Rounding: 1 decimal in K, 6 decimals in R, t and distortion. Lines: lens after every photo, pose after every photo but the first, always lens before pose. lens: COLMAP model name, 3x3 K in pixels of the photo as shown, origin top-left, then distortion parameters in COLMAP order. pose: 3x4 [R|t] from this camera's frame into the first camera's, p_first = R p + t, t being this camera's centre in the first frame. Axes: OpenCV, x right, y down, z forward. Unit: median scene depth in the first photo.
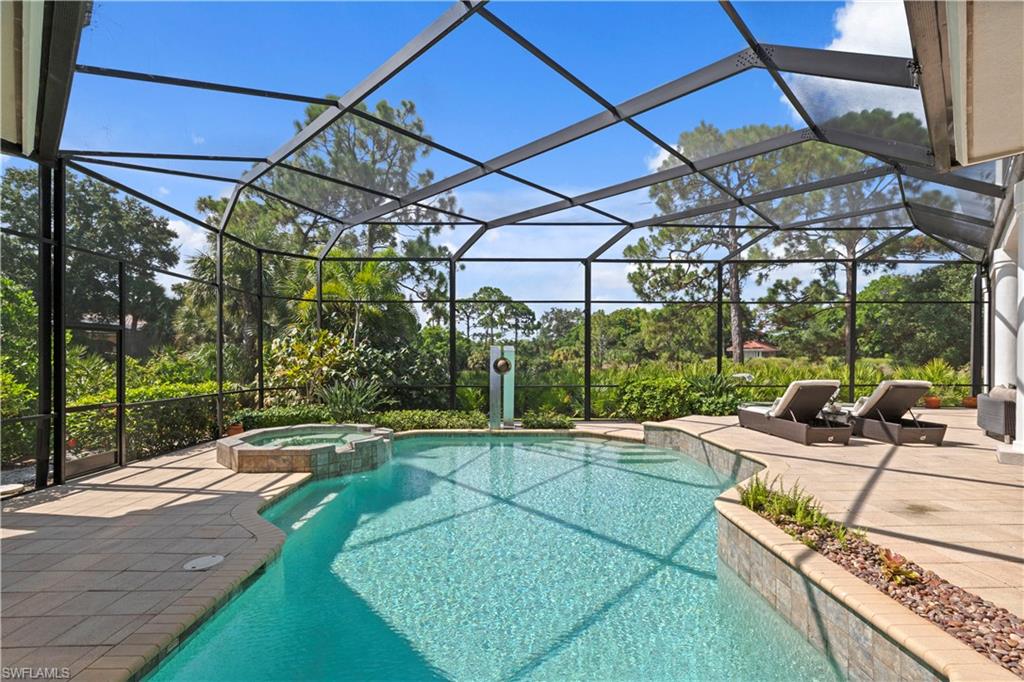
lens RADIAL K [[455.8, 0, 515.7], [0, 455.8, 364.4], [0, 0, 1]] dist [0.001034, 0.000382]
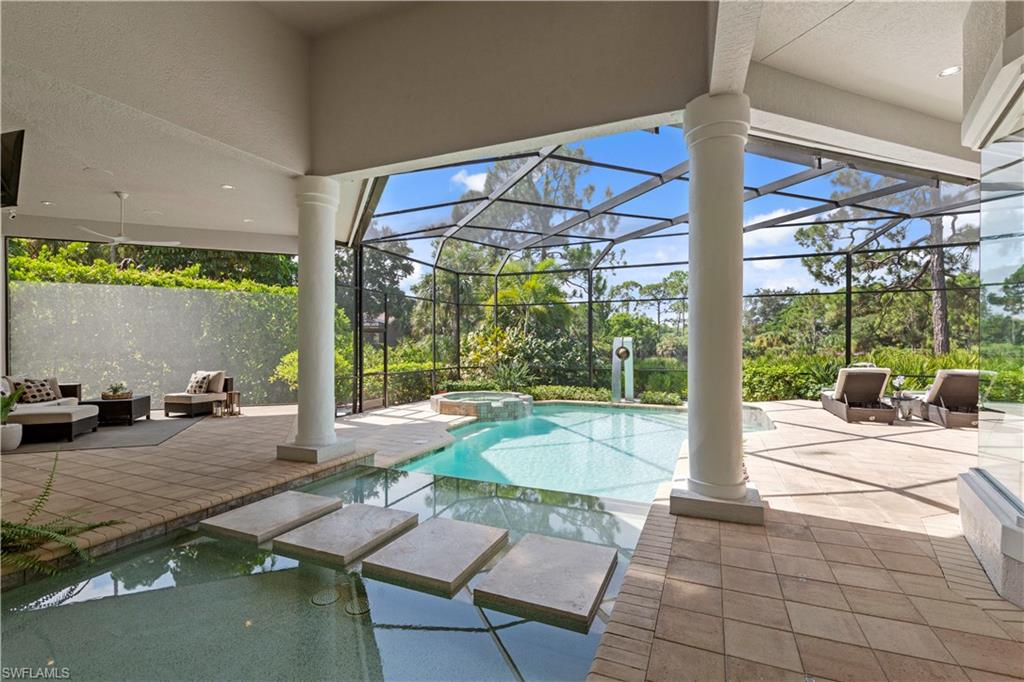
lens RADIAL K [[455.8, 0, 515.7], [0, 455.8, 364.4], [0, 0, 1]] dist [0.001034, 0.000382]
pose [[0.913463, 0.018114, -0.406518, 0.181854], [-0.005697, 0.999480, 0.031733, -0.003473], [0.406881, -0.026670, 0.913092, -0.235846]]
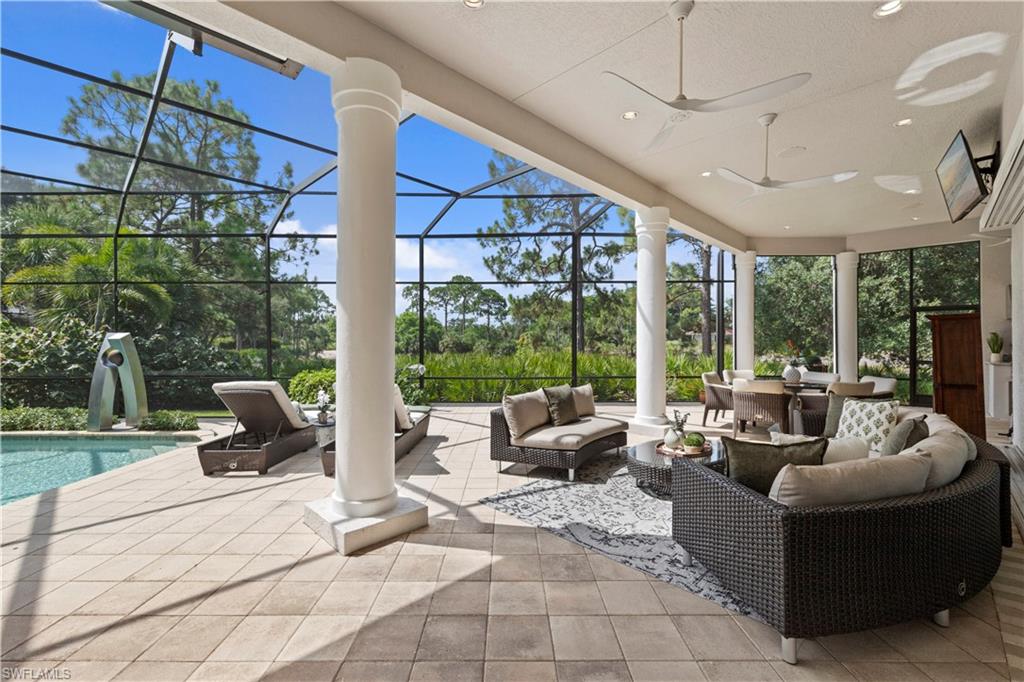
lens RADIAL K [[419.6, 0, 506.1], [0, 419.6, 350.1], [0, 0, 1]] dist [0.000887, 0.000196]
pose [[0.999910, -0.000435, -0.013395, 0.612493], [0.000516, 0.999982, 0.006033, -0.010497], [0.013392, -0.006040, 0.999892, 0.194082]]
